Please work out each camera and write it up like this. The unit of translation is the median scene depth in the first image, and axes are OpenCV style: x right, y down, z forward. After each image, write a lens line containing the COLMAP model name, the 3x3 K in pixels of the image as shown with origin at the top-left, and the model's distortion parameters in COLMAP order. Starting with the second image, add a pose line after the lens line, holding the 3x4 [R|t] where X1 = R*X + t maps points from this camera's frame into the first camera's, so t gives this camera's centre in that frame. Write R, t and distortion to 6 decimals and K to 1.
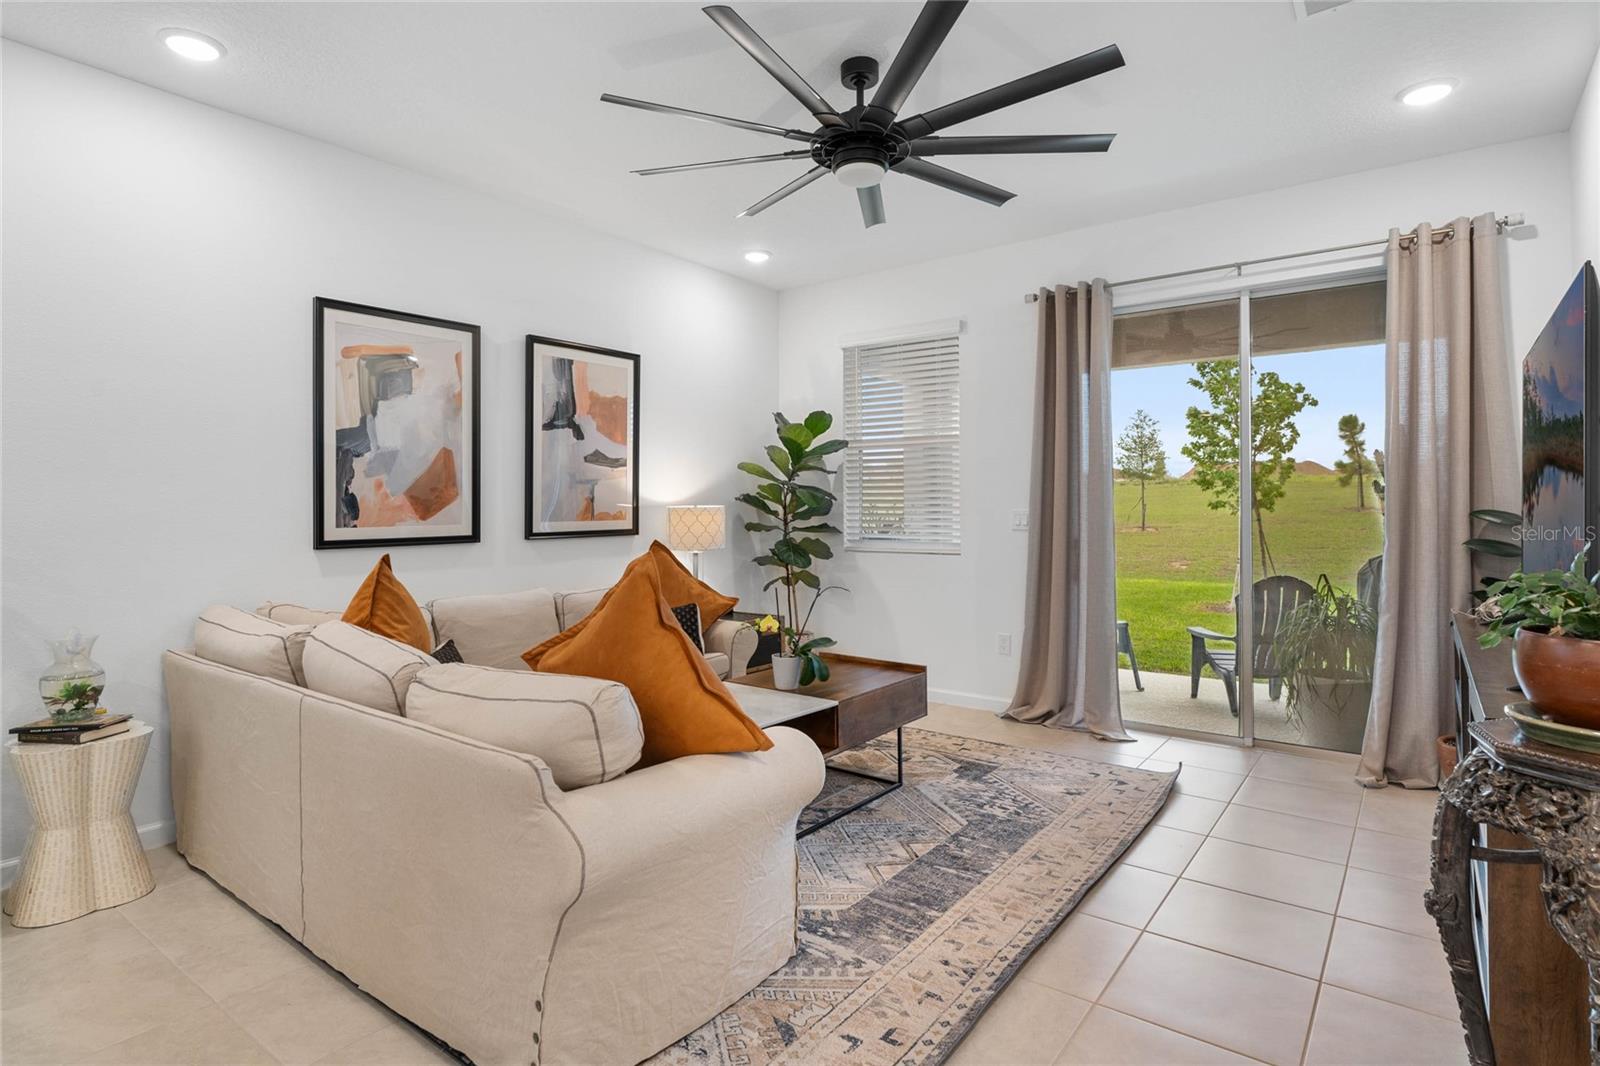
lens RADIAL K [[831.4, 0, 802.6], [0, 831.4, 517.1], [0, 0, 1]] dist [-0.005519, 0.000117]
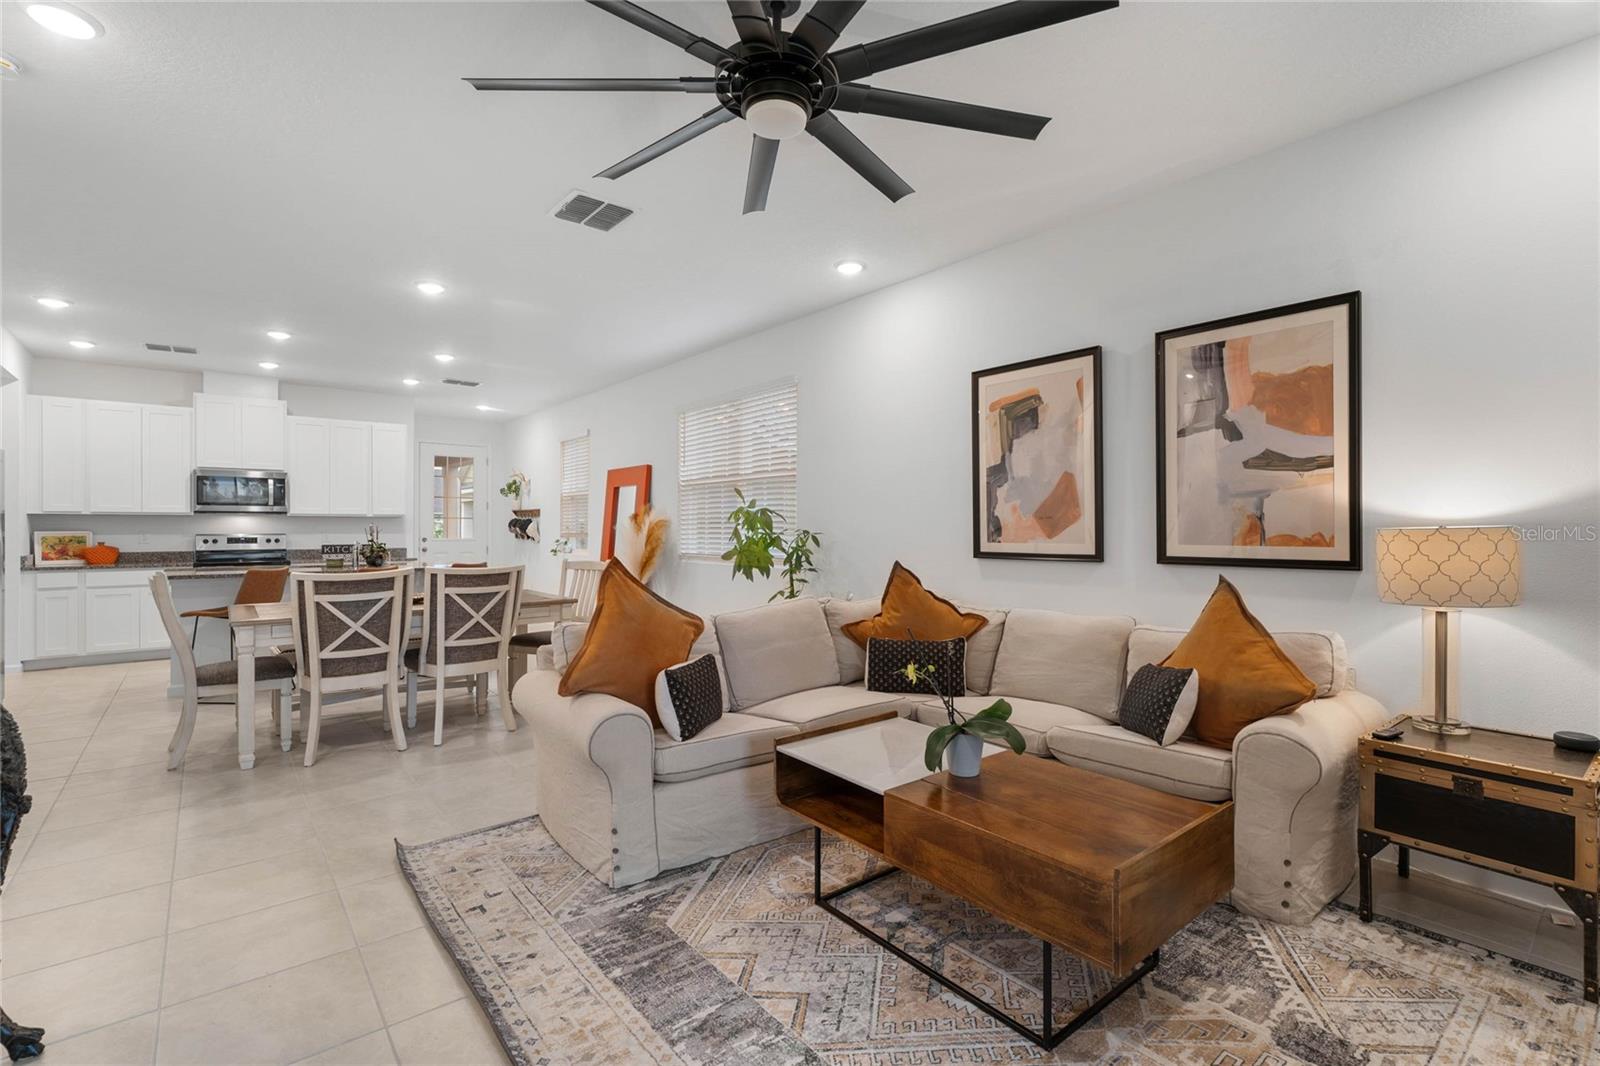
lens RADIAL K [[734.6, 0, 799.5], [0, 734.6, 530.0], [0, 0, 1]] dist [-0.002601, 0.000070]
pose [[-0.245634, 0.003541, -0.969356, 0.573698], [-0.014521, 0.999868, 0.007332, -0.009823], [0.969254, 0.015877, -0.245550, 0.897720]]
